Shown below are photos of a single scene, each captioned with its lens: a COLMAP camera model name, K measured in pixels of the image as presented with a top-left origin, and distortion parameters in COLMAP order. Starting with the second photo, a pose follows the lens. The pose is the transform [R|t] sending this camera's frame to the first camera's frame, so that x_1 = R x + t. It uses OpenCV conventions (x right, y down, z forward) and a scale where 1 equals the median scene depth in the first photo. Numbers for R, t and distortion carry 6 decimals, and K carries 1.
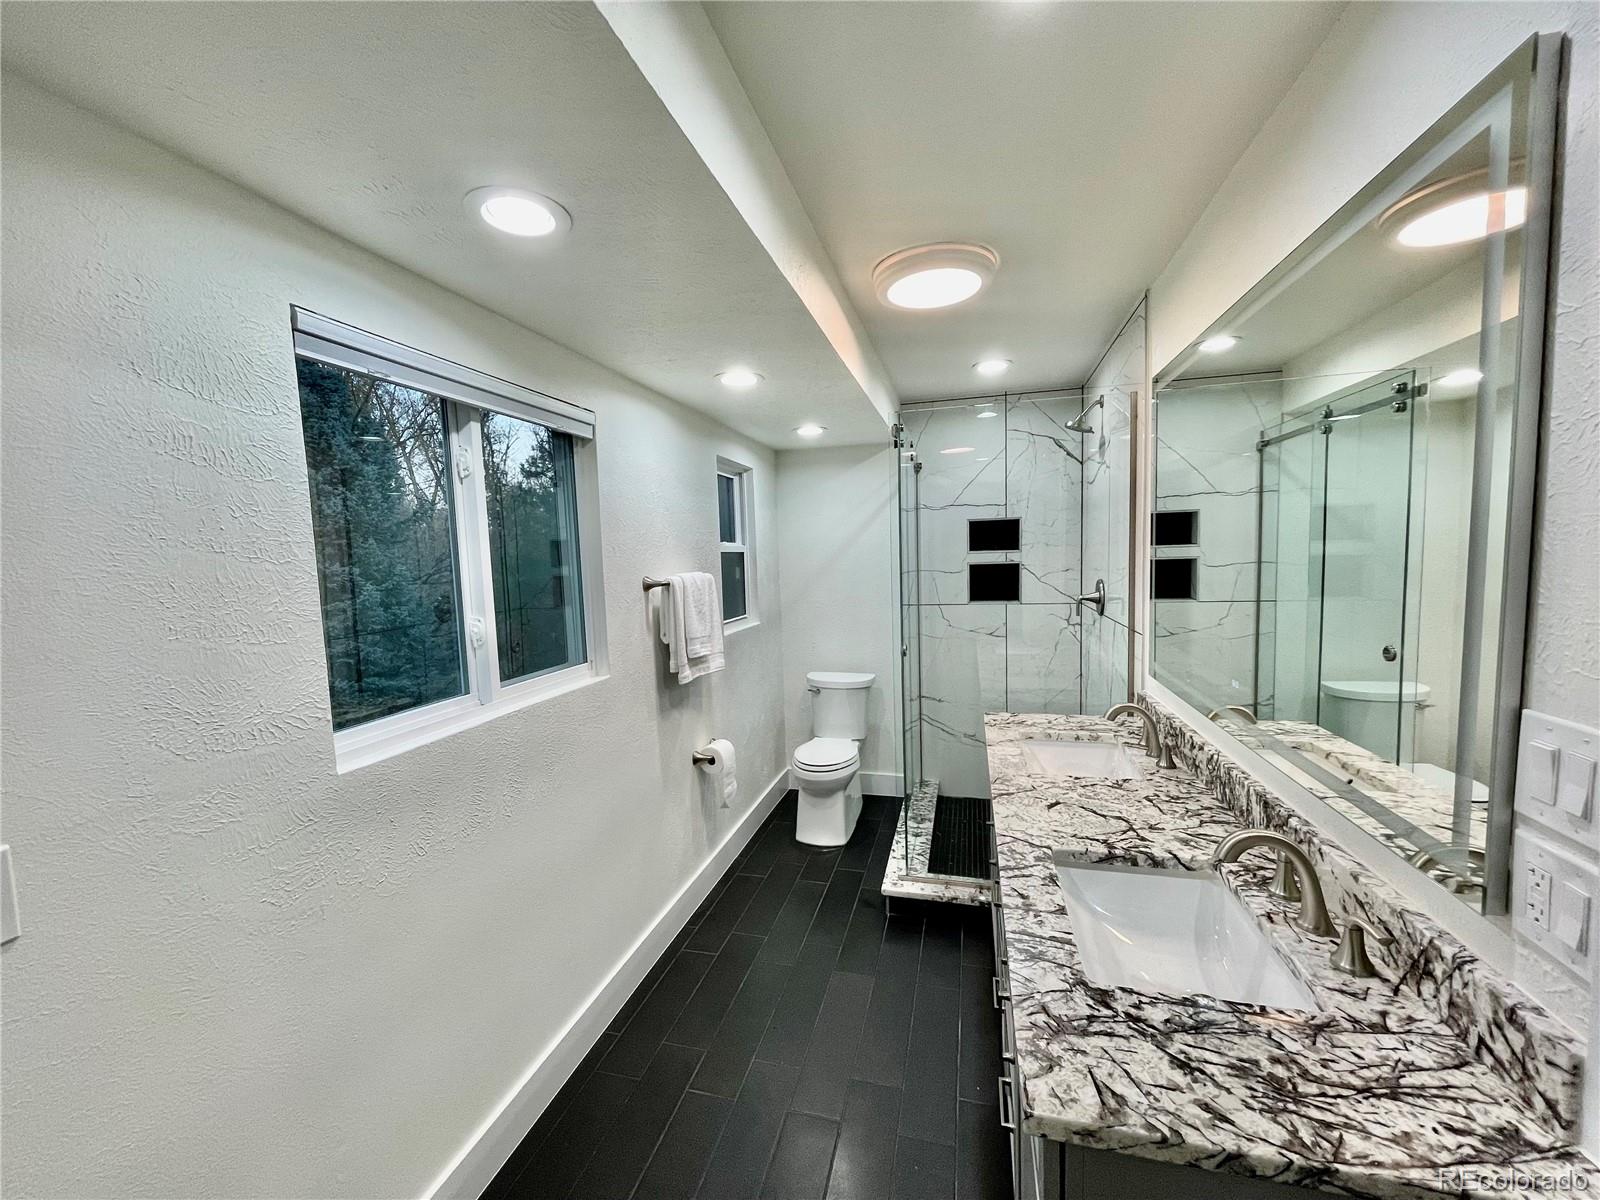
lens RADIAL K [[637.0, 0, 797.6], [0, 637.0, 603.1], [0, 0, 1]] dist [-0.004646, -0.000805]
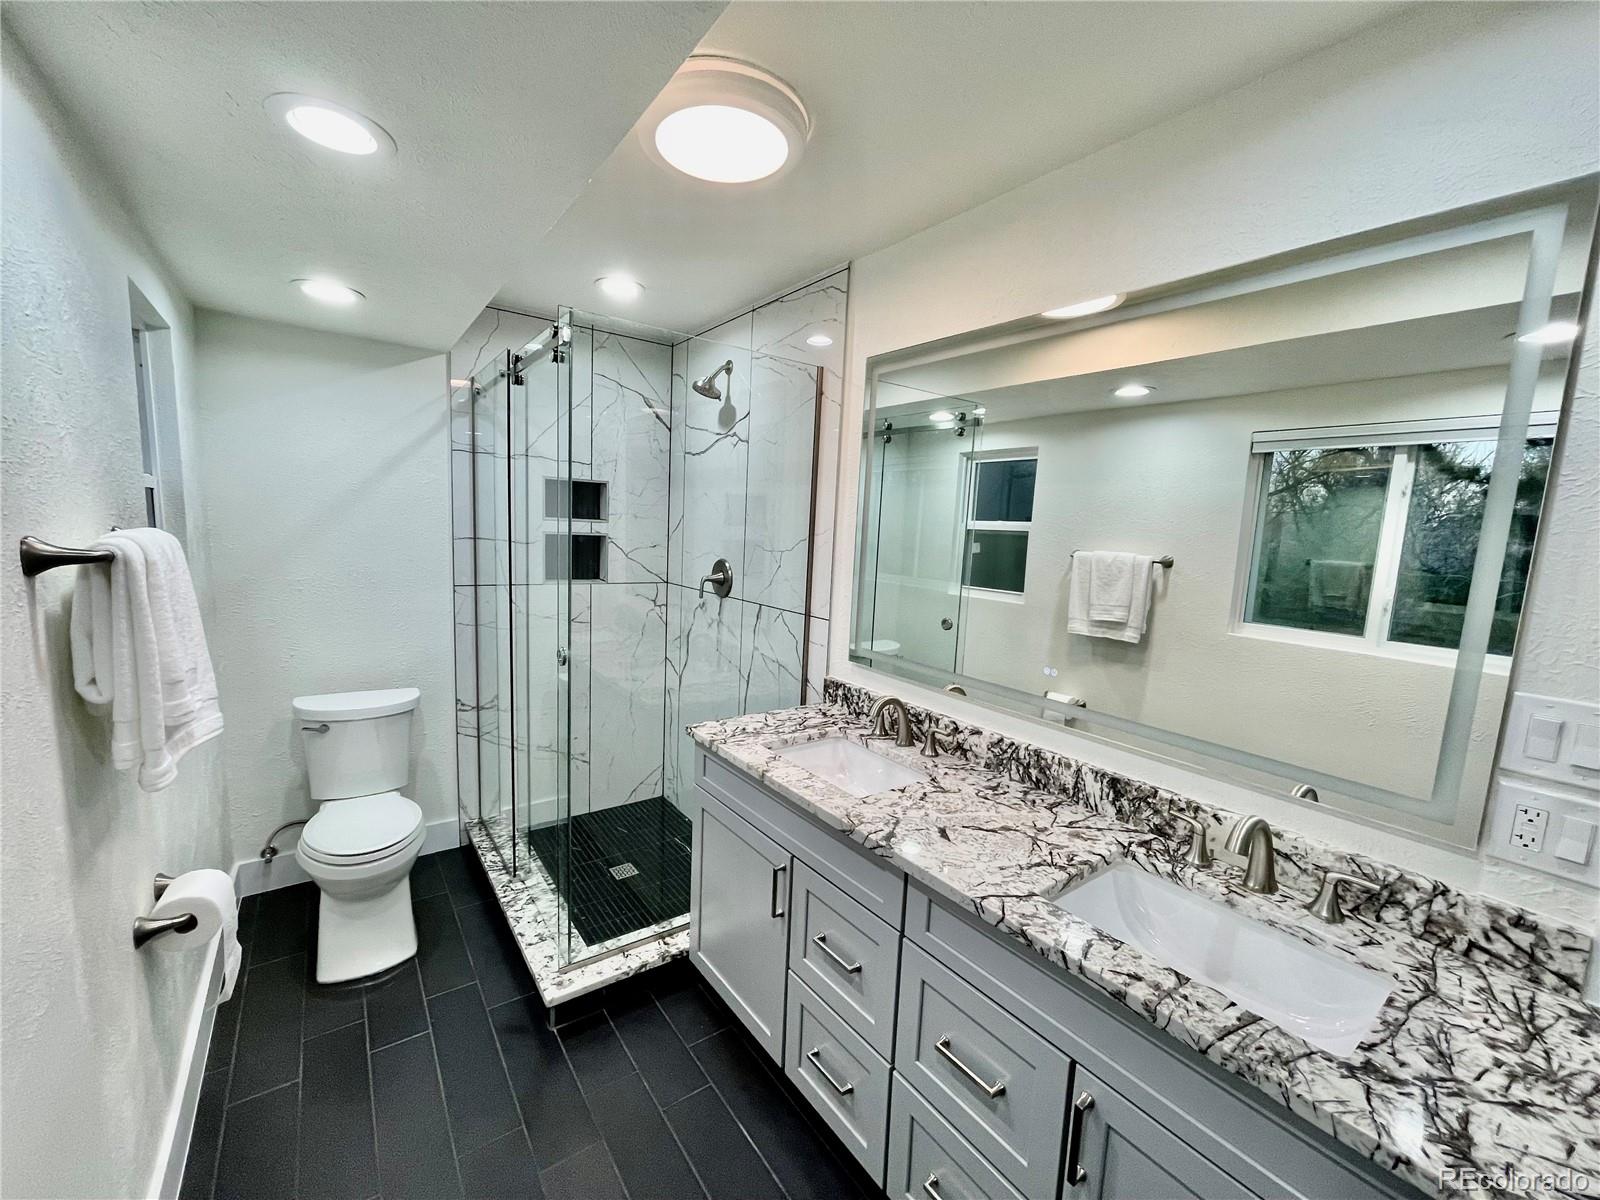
lens RADIAL K [[637.0, 0, 796.7], [0, 637.0, 604.8], [0, 0, 1]] dist [-0.004646, -0.000805]
pose [[0.623439, -0.037482, 0.780973, -0.353316], [-0.004598, 0.998657, 0.051599, -0.033361], [-0.781858, -0.035760, 0.622430, 0.579938]]
